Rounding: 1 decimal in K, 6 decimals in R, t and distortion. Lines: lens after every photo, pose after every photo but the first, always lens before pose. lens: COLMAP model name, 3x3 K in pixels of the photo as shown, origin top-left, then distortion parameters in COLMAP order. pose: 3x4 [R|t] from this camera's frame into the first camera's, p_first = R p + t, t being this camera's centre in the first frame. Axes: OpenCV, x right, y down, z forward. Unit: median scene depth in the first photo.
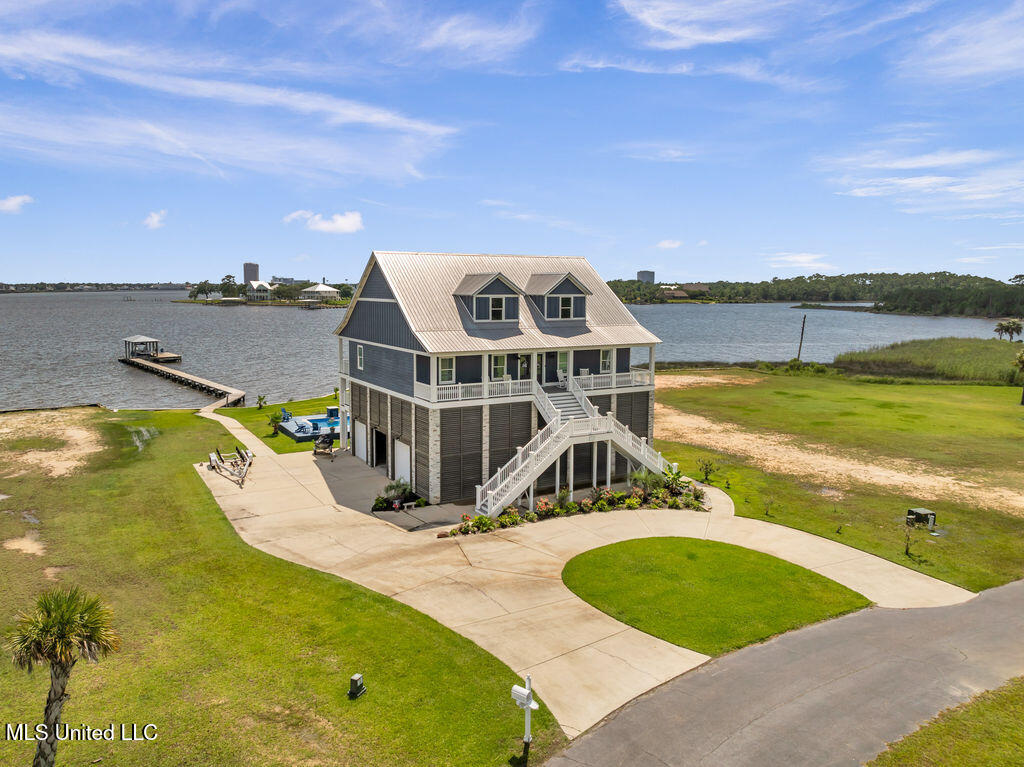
lens RADIAL K [[733.1, 0, 488.9], [0, 733.1, 346.8], [0, 0, 1]] dist [-0.033277, 0.002710]
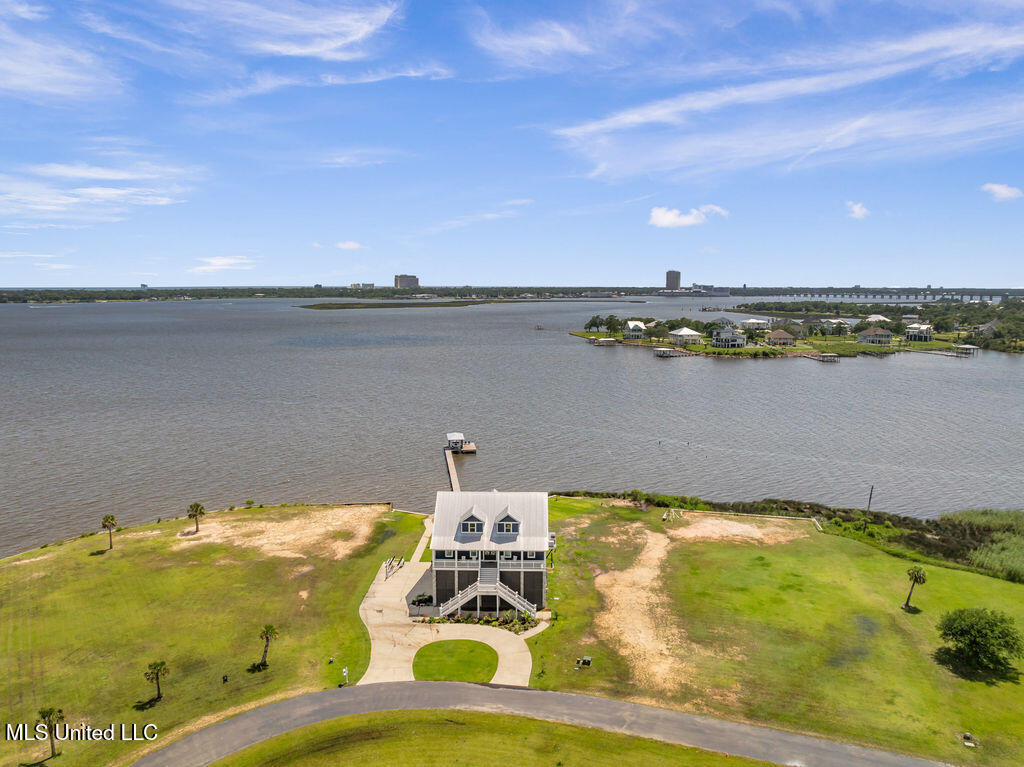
lens RADIAL K [[730.8, 0, 515.2], [0, 730.8, 381.6], [0, 0, 1]] dist [-0.035733, 0.006199]
pose [[0.858329, 0.065759, -0.508868, 1.359891], [-0.040468, 0.997340, 0.060623, -0.703728], [0.511501, -0.031441, 0.858707, -0.974251]]
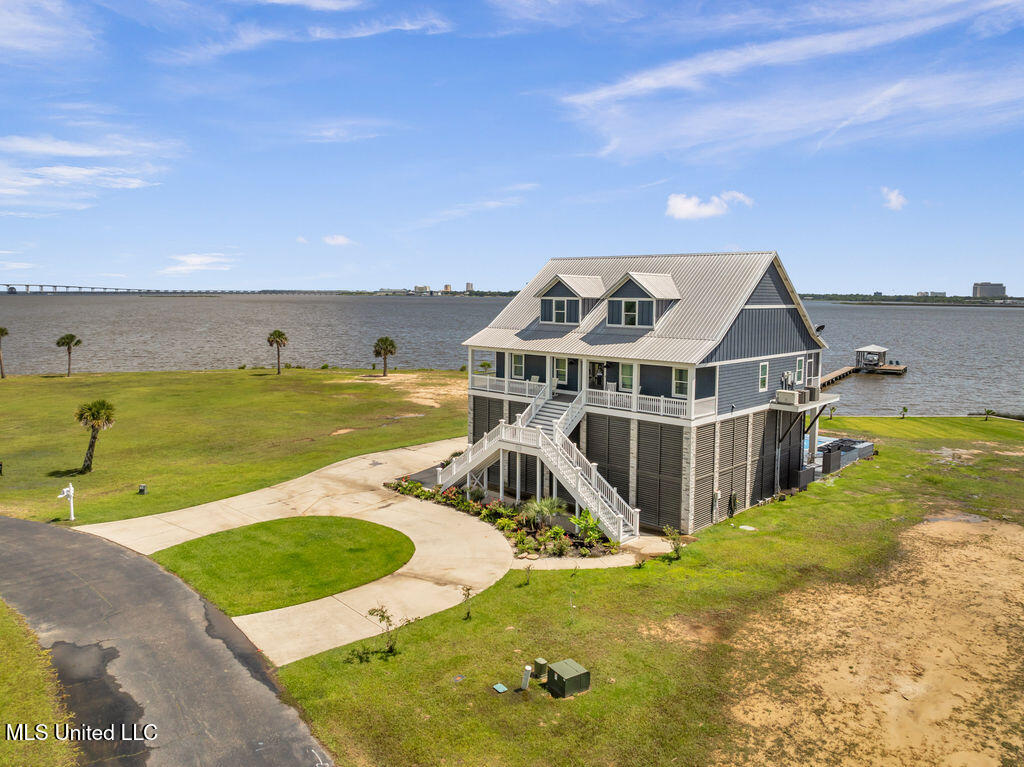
lens RADIAL K [[737.2, 0, 515.9], [0, 737.2, 342.2], [0, 0, 1]] dist [-0.030865, 0.001702]
pose [[0.298225, 0.061066, -0.952540, 0.999750], [-0.087753, 0.995479, 0.036345, -0.043579], [0.950453, 0.072750, 0.302235, 0.679728]]
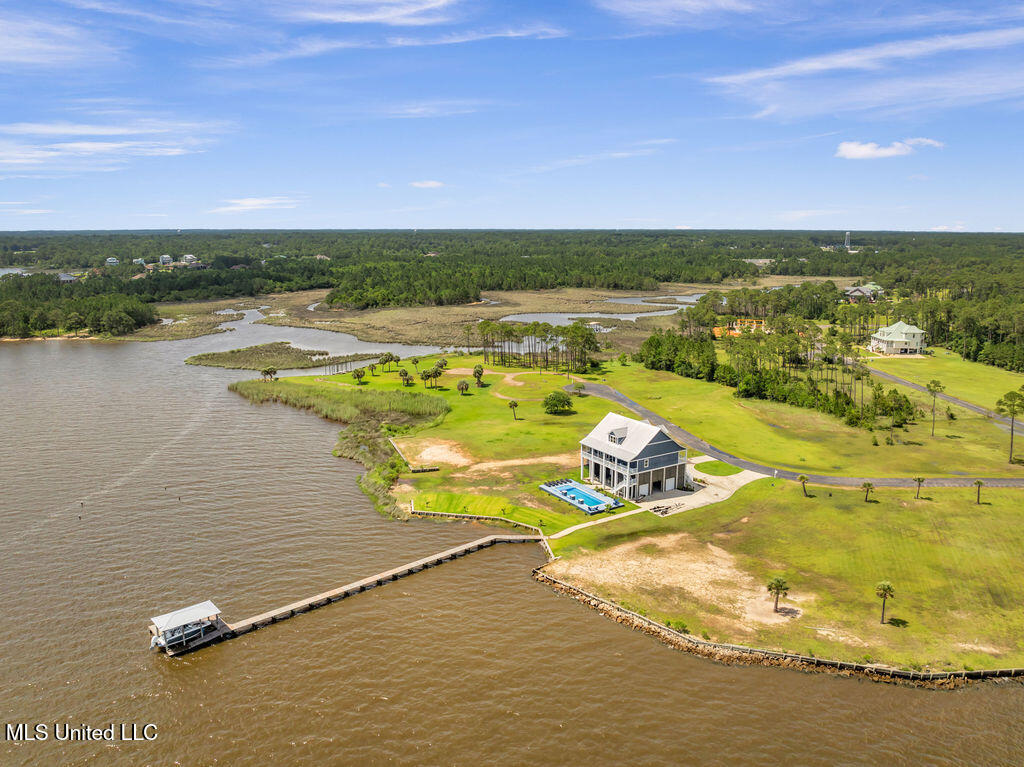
lens RADIAL K [[750.5, 0, 513.5], [0, 750.5, 381.9], [0, 0, 1]] dist [-0.029519, -0.001701]
pose [[-0.047065, -0.204535, 0.977727, -3.690867], [0.081280, 0.974782, 0.207832, -1.189997], [-0.995579, 0.089251, -0.029253, 1.908981]]
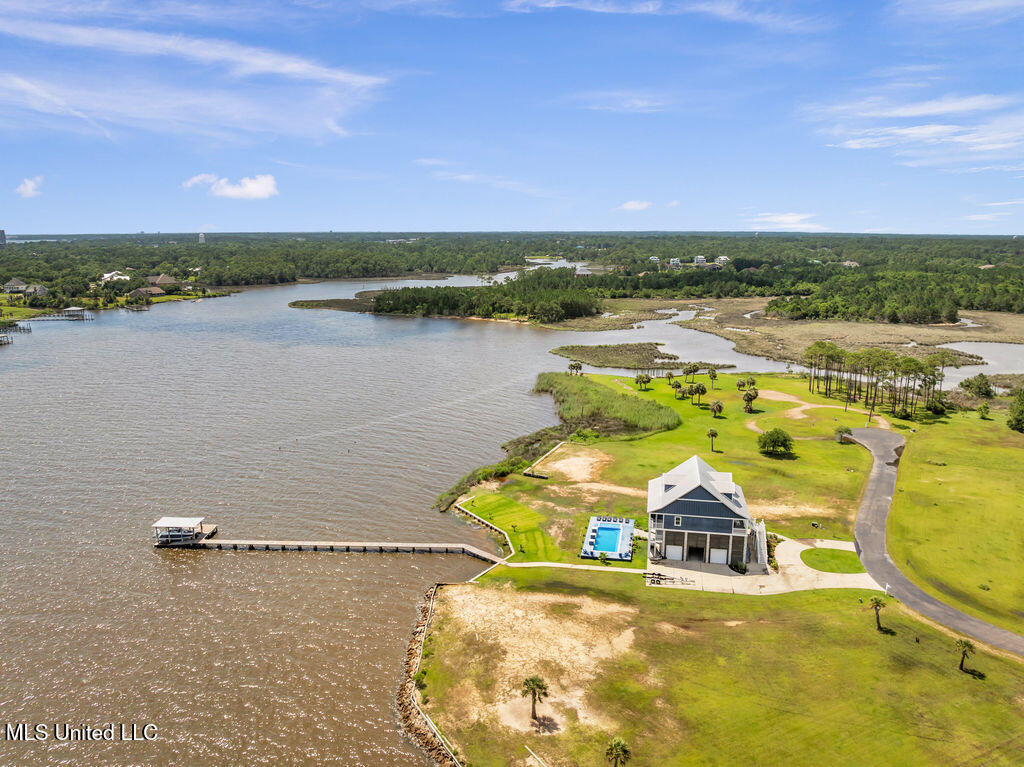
lens RADIAL K [[743.5, 0, 512.0], [0, 743.5, 383.5], [0, 0, 1]] dist [-0.038157, 0.003366]
pose [[0.648579, -0.156190, 0.744950, -2.795282], [0.062859, 0.986367, 0.152080, -1.032914], [-0.758547, -0.051810, 0.649555, -0.225555]]
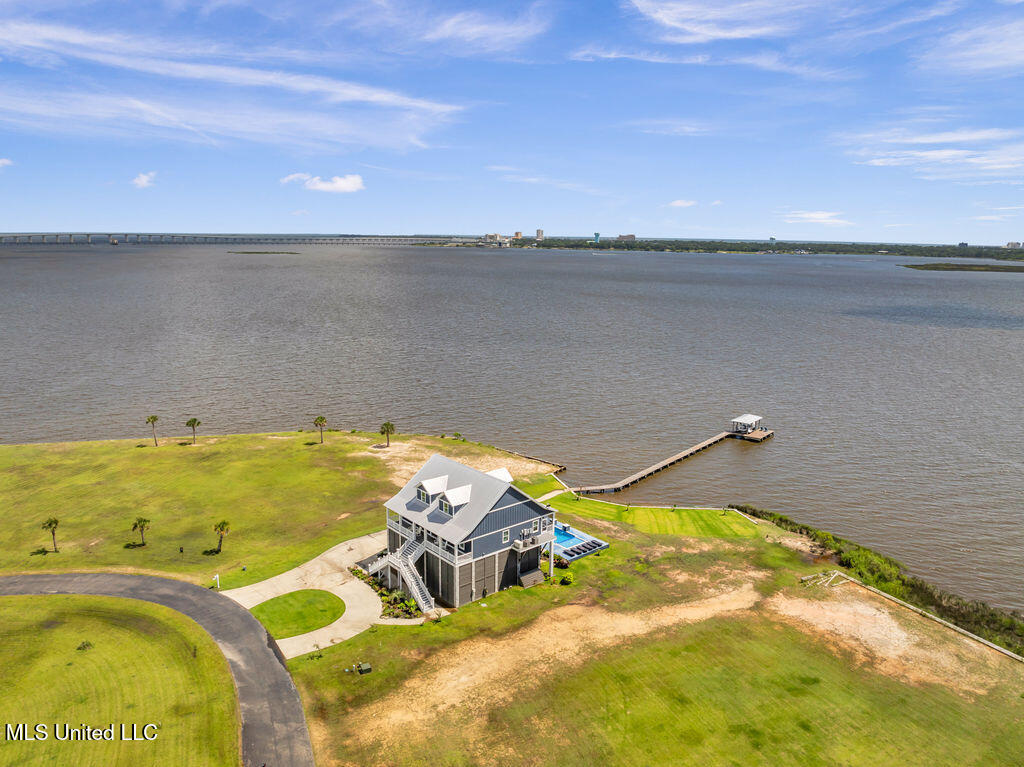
lens RADIAL K [[730.8, 0, 515.2], [0, 730.8, 381.6], [0, 0, 1]] dist [-0.035733, 0.006199]
pose [[0.199385, 0.194500, -0.960424, 2.189277], [-0.094006, 0.979380, 0.178823, -0.841841], [0.975402, 0.054631, 0.213558, 0.827083]]
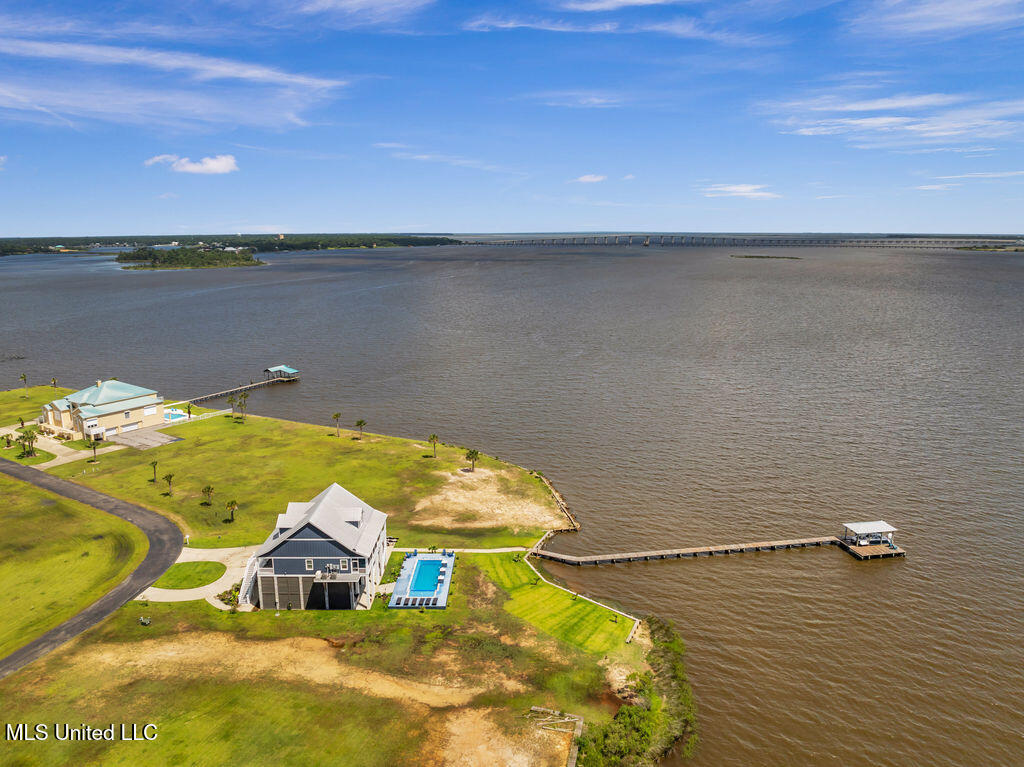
lens RADIAL K [[743.5, 0, 512.0], [0, 743.5, 383.5], [0, 0, 1]] dist [-0.038157, 0.003366]
pose [[-0.490740, 0.174836, -0.853585, 1.916679], [-0.071353, 0.968307, 0.239355, -1.274324], [0.868380, 0.178367, -0.462712, 2.992610]]
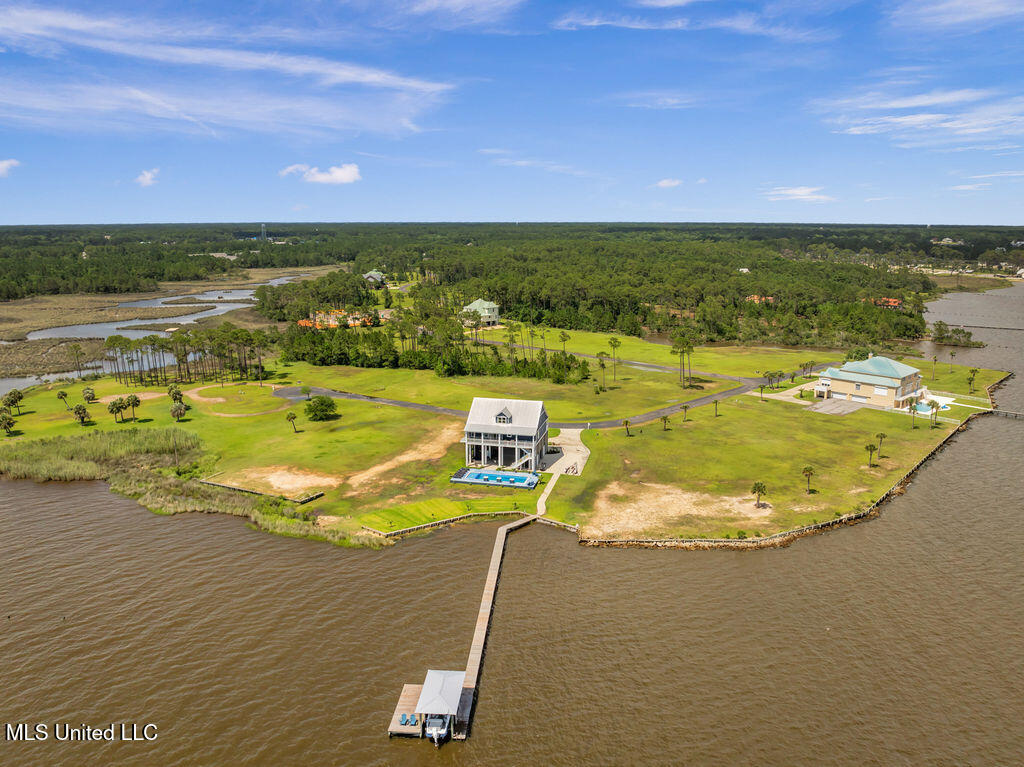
lens RADIAL K [[750.5, 0, 513.5], [0, 750.5, 381.9], [0, 0, 1]] dist [-0.029519, -0.001701]
pose [[-0.729050, -0.145802, 0.668751, -2.780543], [0.055295, 0.961309, 0.269866, -1.359713], [-0.682223, 0.233724, -0.692780, 4.020645]]
